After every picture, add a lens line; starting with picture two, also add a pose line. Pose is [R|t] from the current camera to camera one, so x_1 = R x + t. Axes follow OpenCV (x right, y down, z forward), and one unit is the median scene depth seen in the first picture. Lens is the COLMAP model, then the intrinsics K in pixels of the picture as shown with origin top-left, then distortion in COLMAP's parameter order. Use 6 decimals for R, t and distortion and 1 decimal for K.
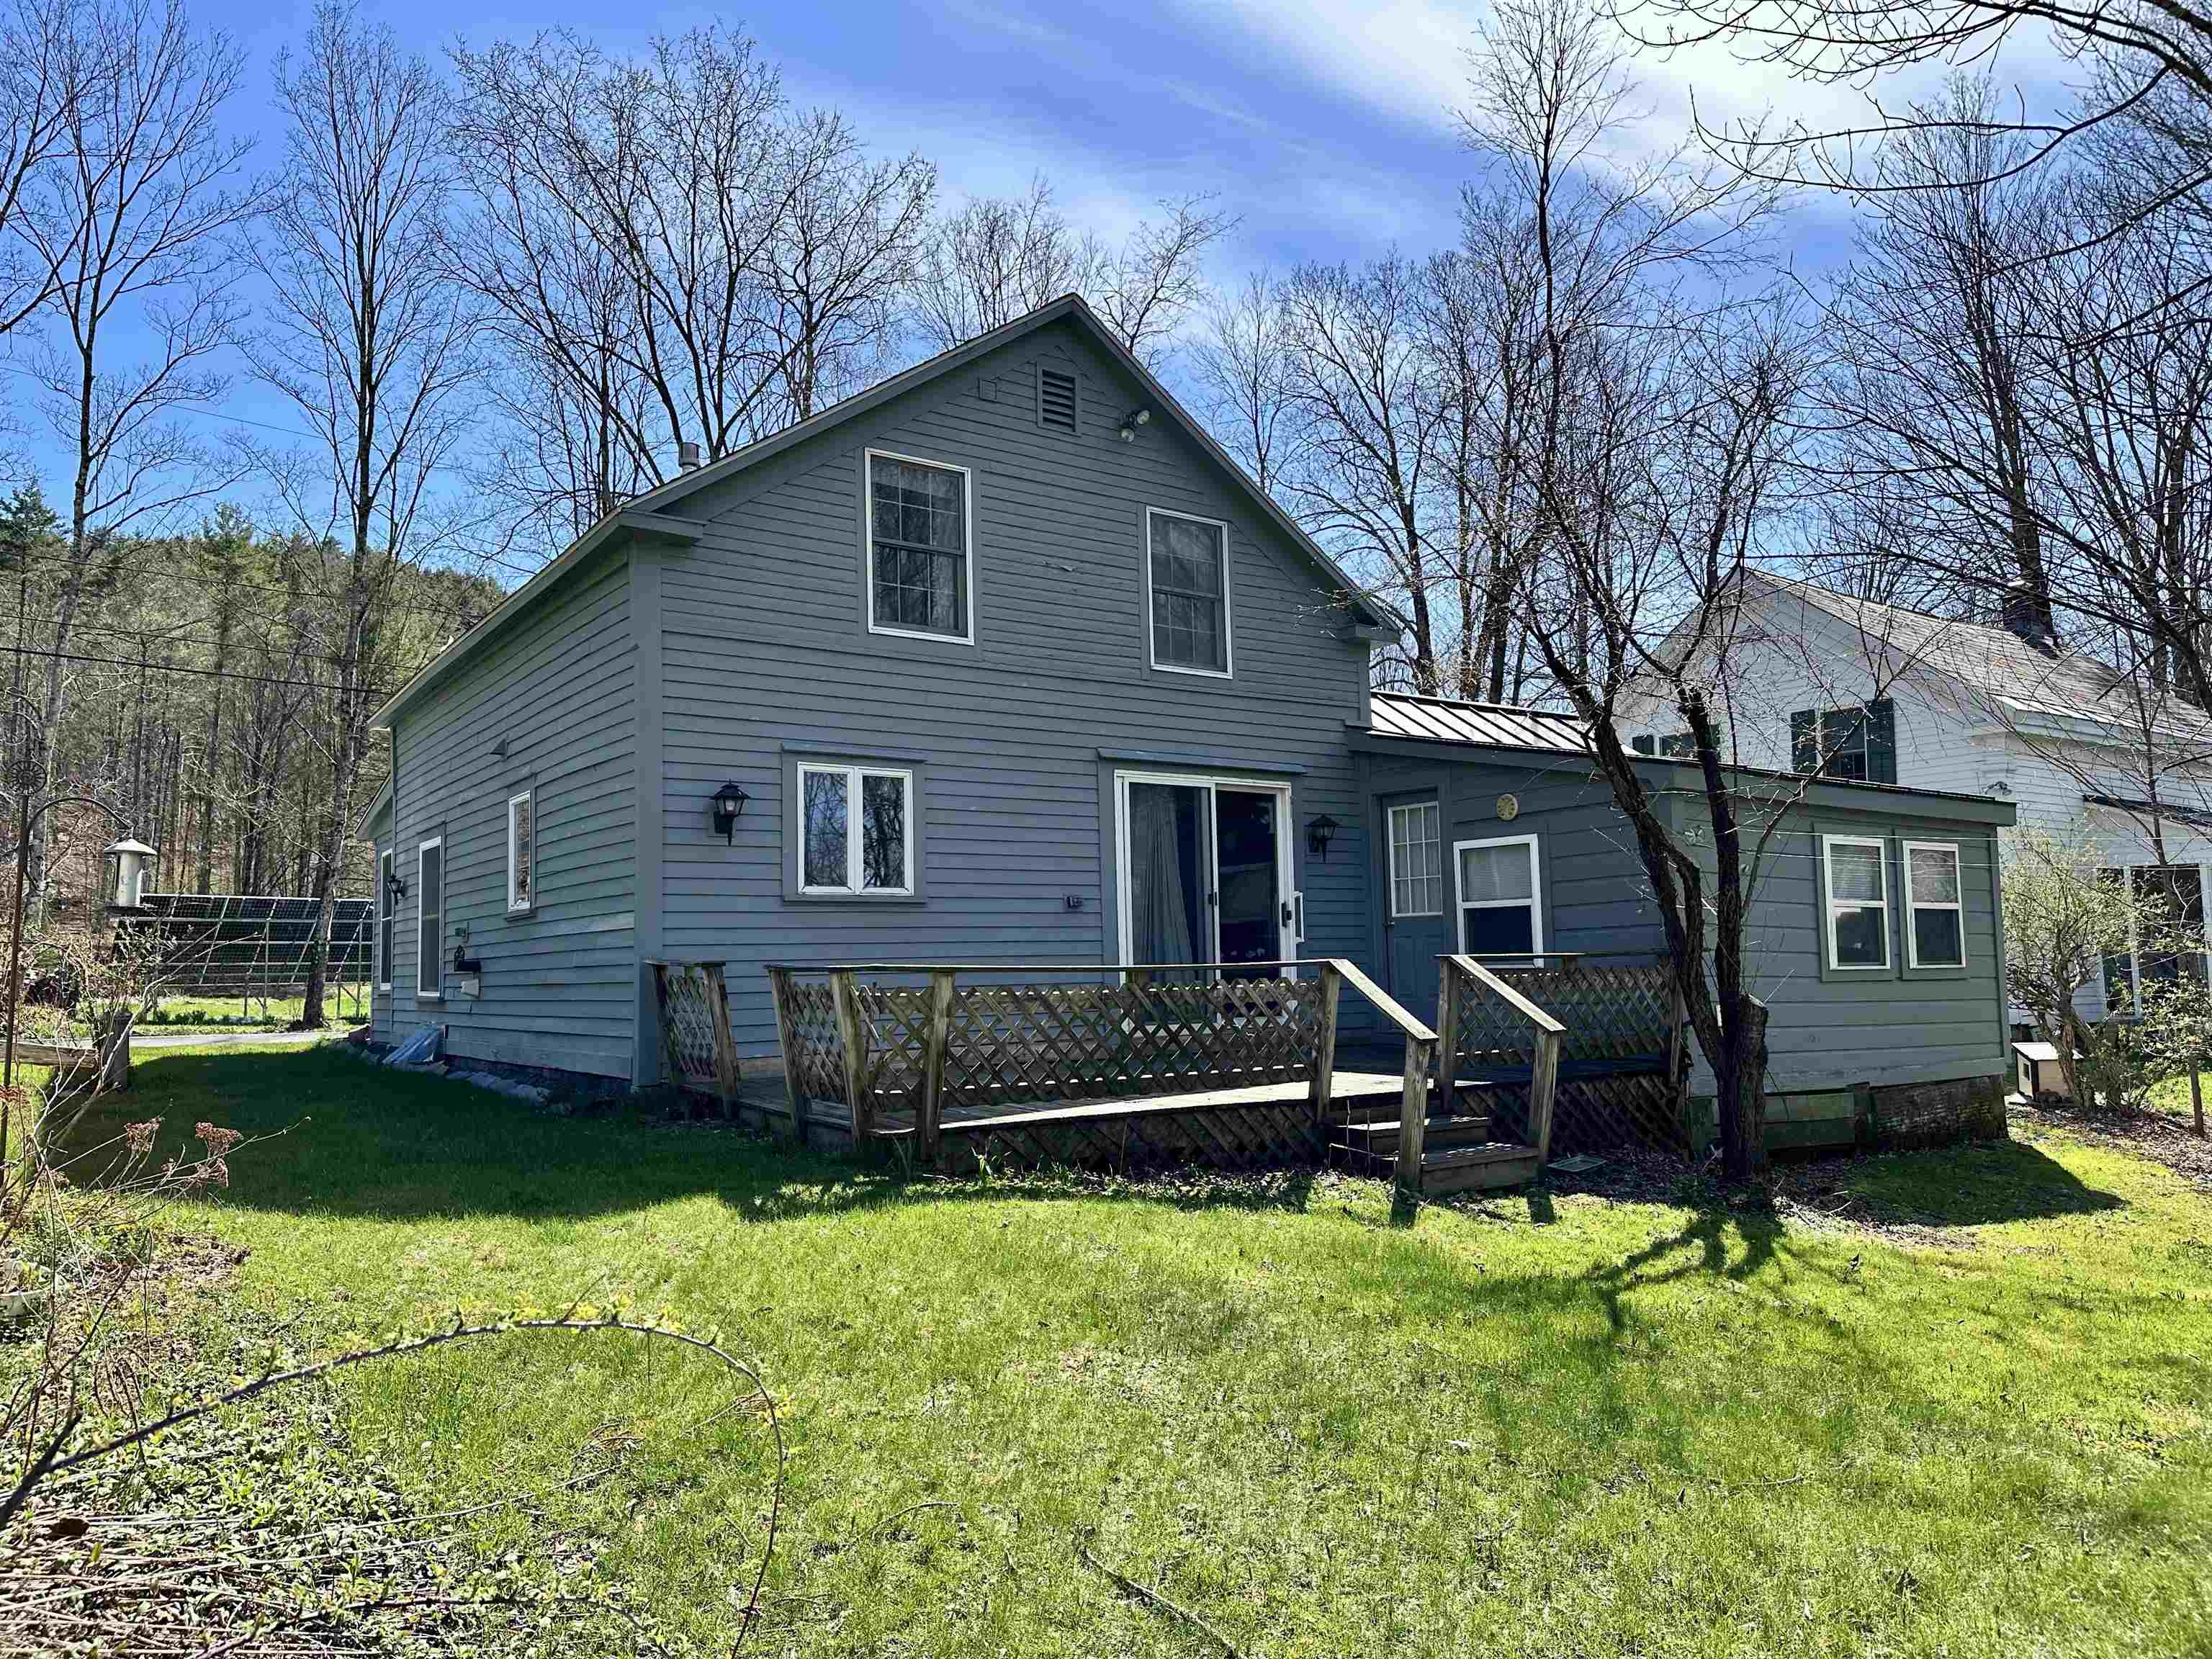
lens RADIAL K [[1543.9, 0, 1106.0], [0, 1543.9, 829.5], [0, 0, 1]] dist [0.068418, -0.129121]
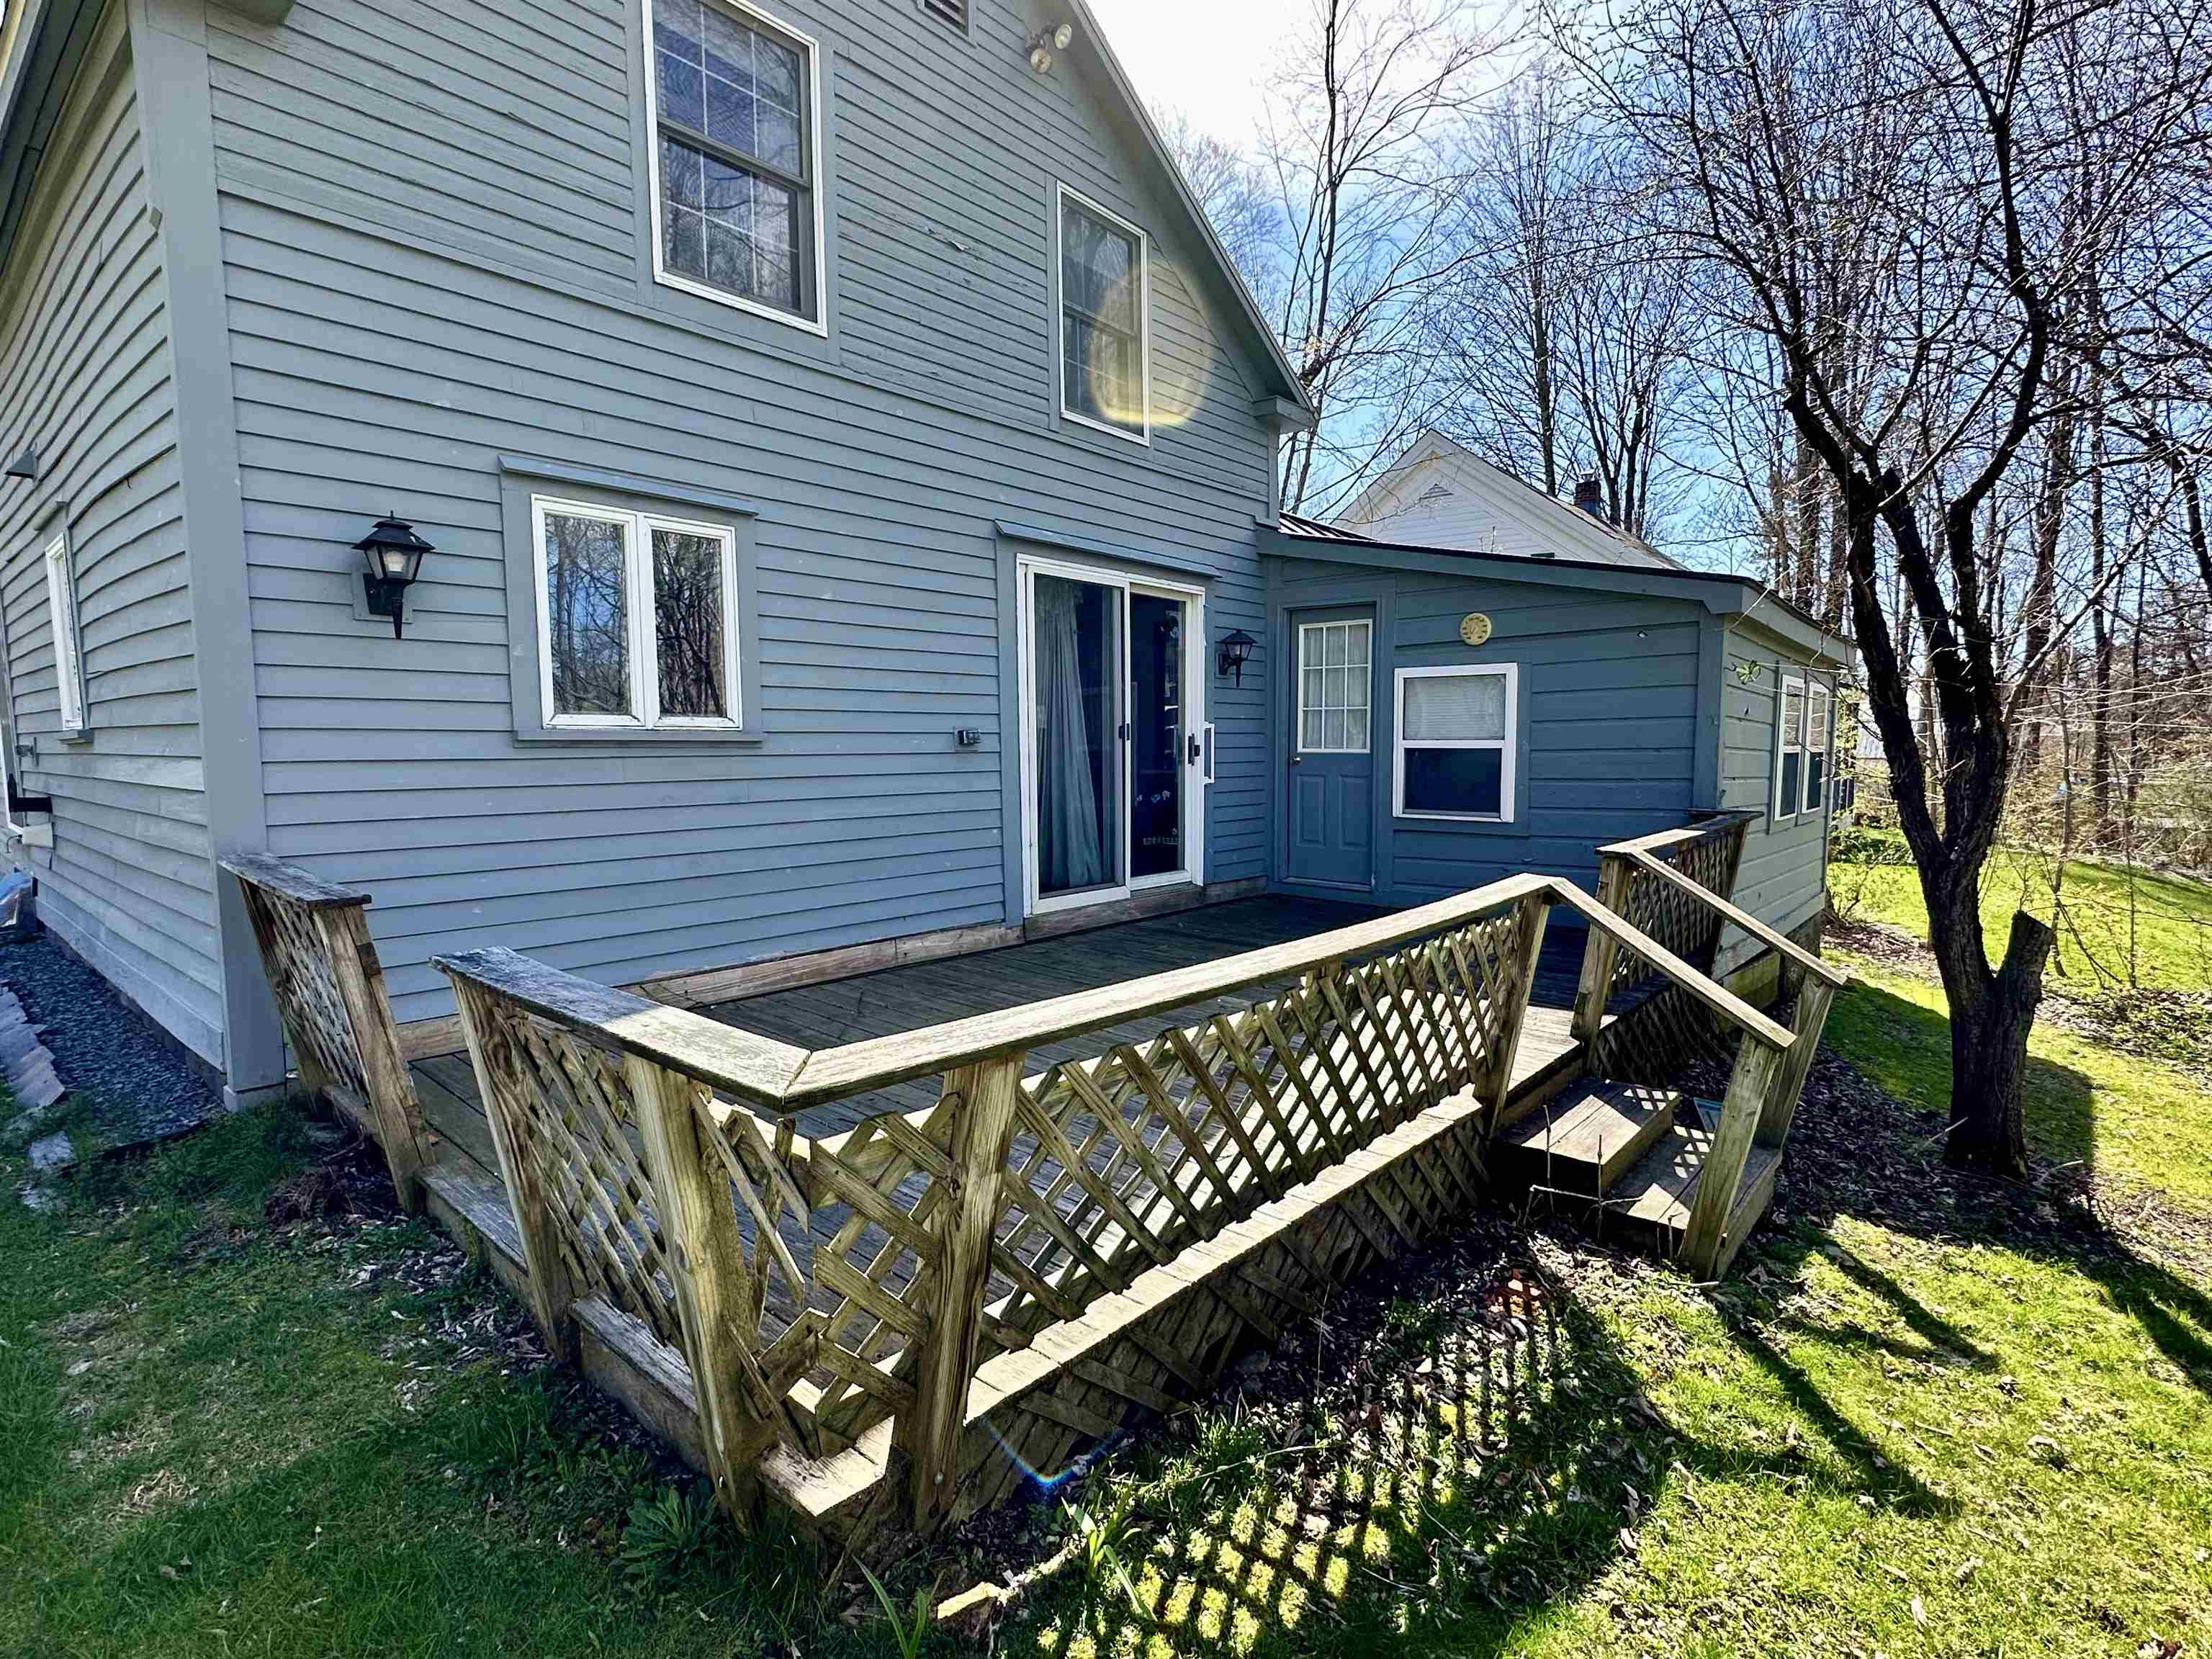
lens RADIAL K [[1108.6, 0, 1101.7], [0, 1108.6, 847.5], [0, 0, 1]] dist [-0.004484, 0.000271]
pose [[0.968620, -0.006546, 0.248462, -0.087759], [-0.038717, 0.983476, 0.176849, 0.003571], [-0.245514, -0.180919, 0.952361, 0.479766]]
